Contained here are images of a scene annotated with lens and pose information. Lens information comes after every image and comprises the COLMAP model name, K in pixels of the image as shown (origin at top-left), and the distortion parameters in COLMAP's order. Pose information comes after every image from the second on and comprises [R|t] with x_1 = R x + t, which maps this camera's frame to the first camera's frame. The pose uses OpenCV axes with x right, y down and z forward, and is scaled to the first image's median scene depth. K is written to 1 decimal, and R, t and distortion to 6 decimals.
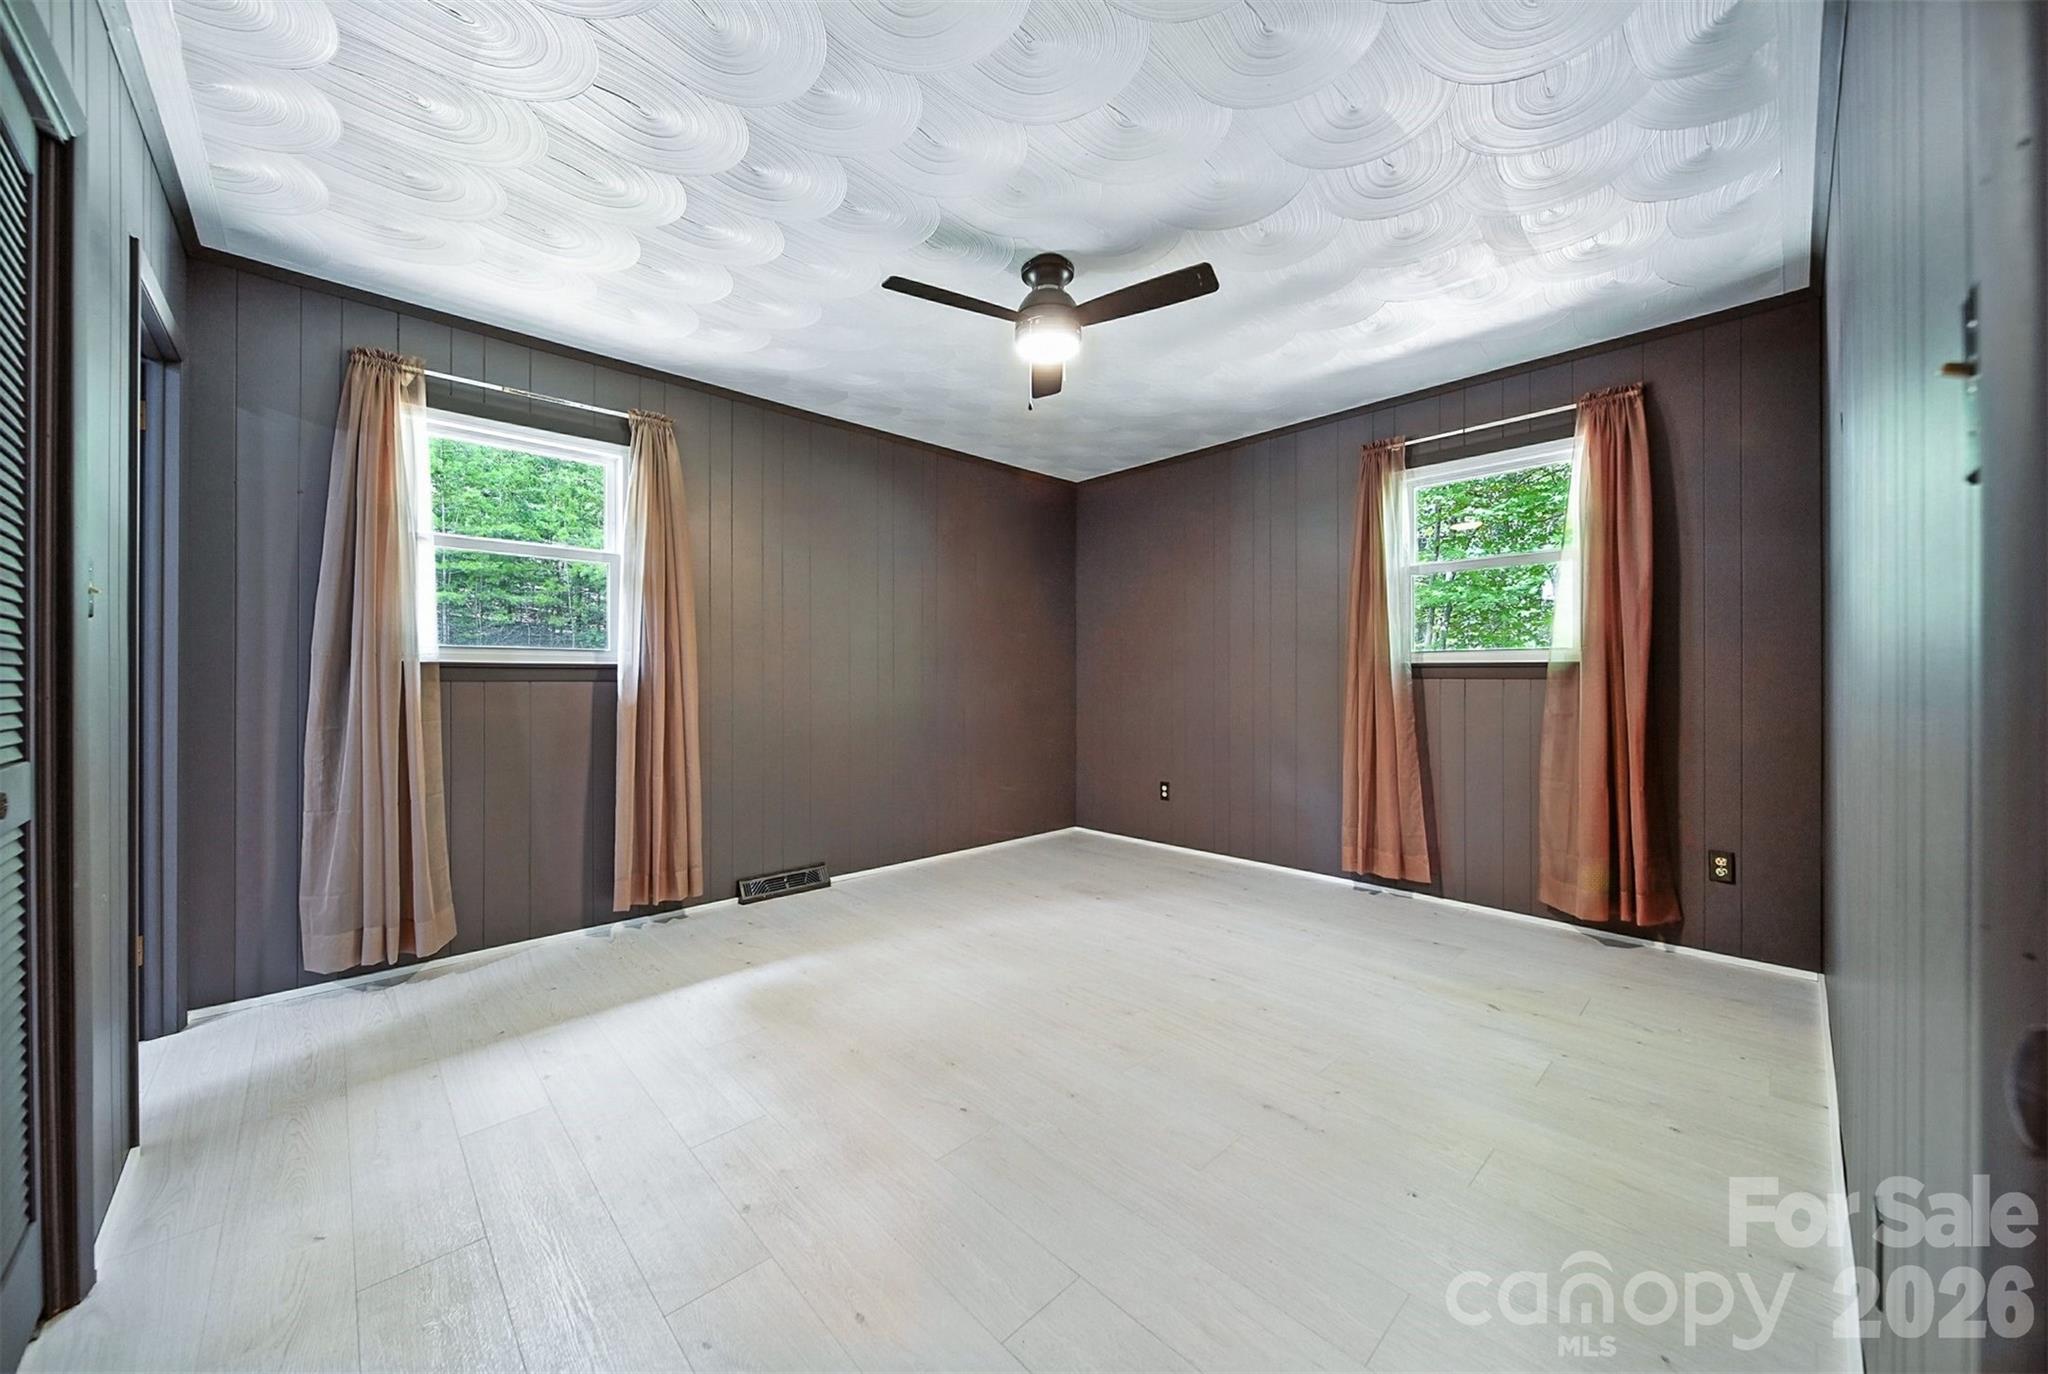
lens RADIAL K [[750.3, 0, 1034.6], [0, 750.3, 683.0], [0, 0, 1]] dist [-0.005266, -0.000275]
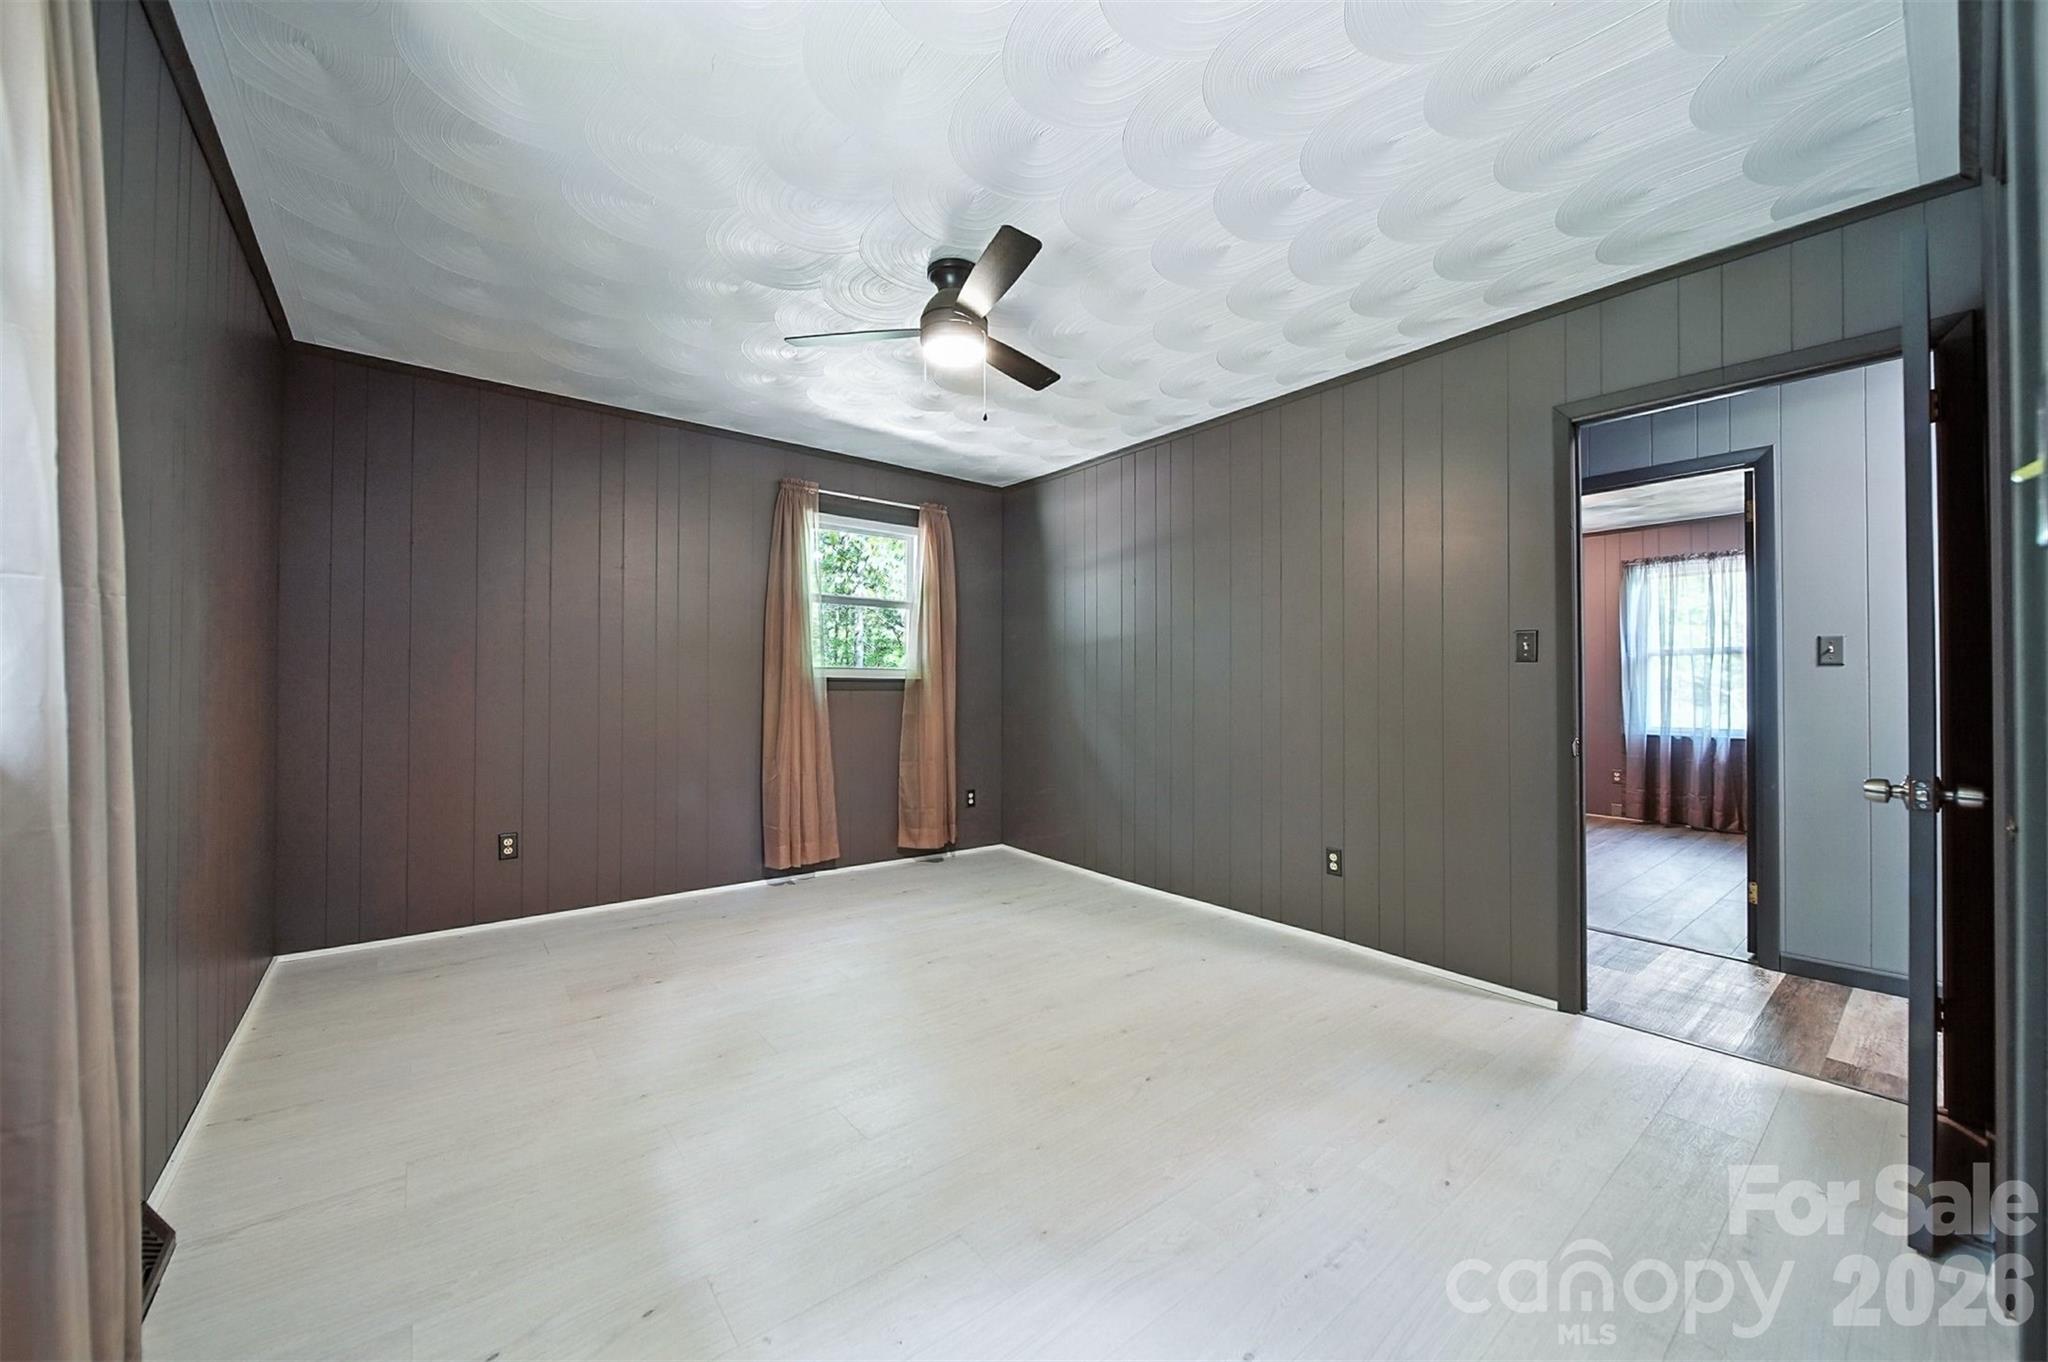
lens RADIAL K [[750.3, 0, 1033.0], [0, 750.3, 679.8], [0, 0, 1]] dist [-0.005266, -0.000275]
pose [[0.075668, 0.011269, 0.997069, -0.730081], [0.003379, 0.999928, -0.011557, -0.008188], [-0.997127, 0.004244, 0.075624, 0.644528]]
